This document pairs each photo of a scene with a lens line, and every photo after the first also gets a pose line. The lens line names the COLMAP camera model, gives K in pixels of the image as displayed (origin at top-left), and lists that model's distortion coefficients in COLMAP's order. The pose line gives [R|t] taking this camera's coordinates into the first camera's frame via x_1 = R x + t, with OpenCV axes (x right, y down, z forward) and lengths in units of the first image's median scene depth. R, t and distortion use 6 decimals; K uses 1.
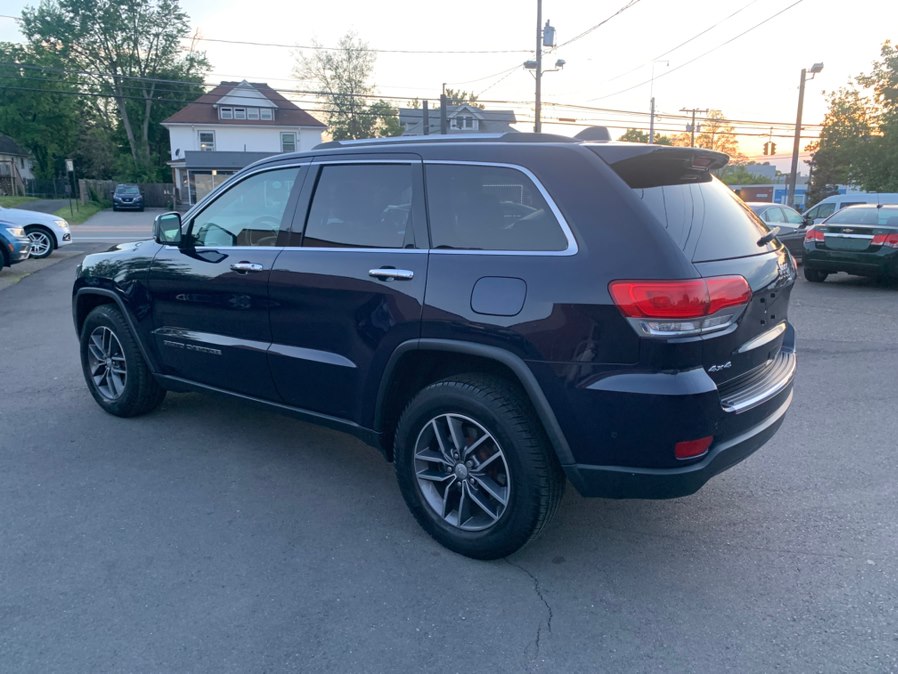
lens RADIAL K [[687.3, 0, 441.7], [0, 687.3, 335.8], [0, 0, 1]] dist [0.028165, -0.021330]
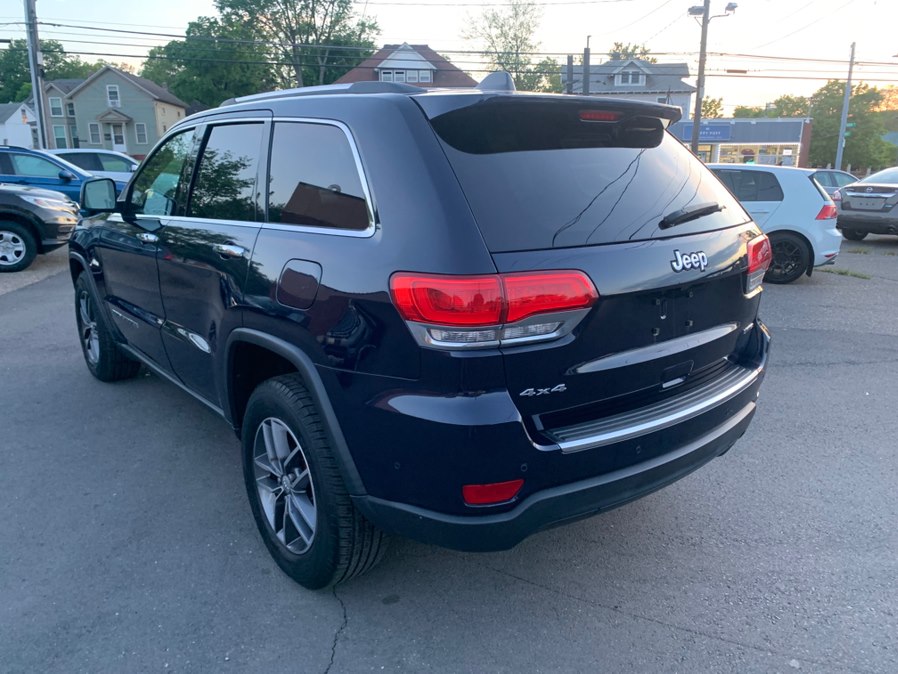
lens RADIAL K [[687.3, 0, 444.4], [0, 687.3, 336.9], [0, 0, 1]] dist [0.028165, -0.021330]
pose [[0.971684, 0.056163, -0.229513, 0.039342], [-0.043825, 0.997324, 0.058509, -0.004477], [0.232185, -0.046793, 0.971545, 0.020717]]
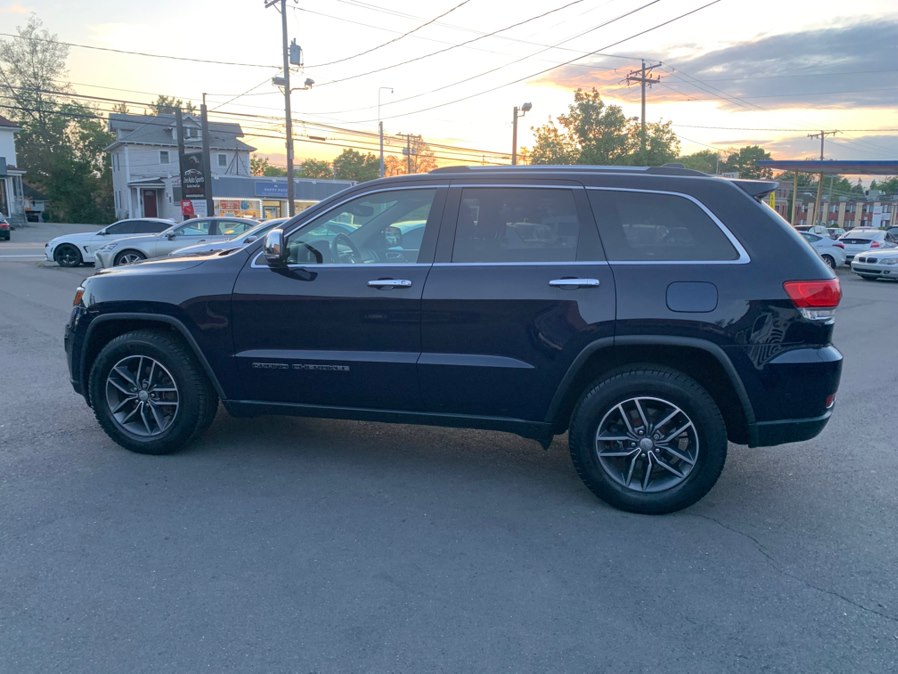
lens RADIAL K [[687.3, 0, 448.1], [0, 687.3, 335.1], [0, 0, 1]] dist [0.028165, -0.021330]
pose [[0.912120, -0.059356, 0.405603, -0.073994], [0.068909, 0.997583, -0.008974, -0.000717], [-0.404090, 0.036135, 0.914005, 0.002531]]
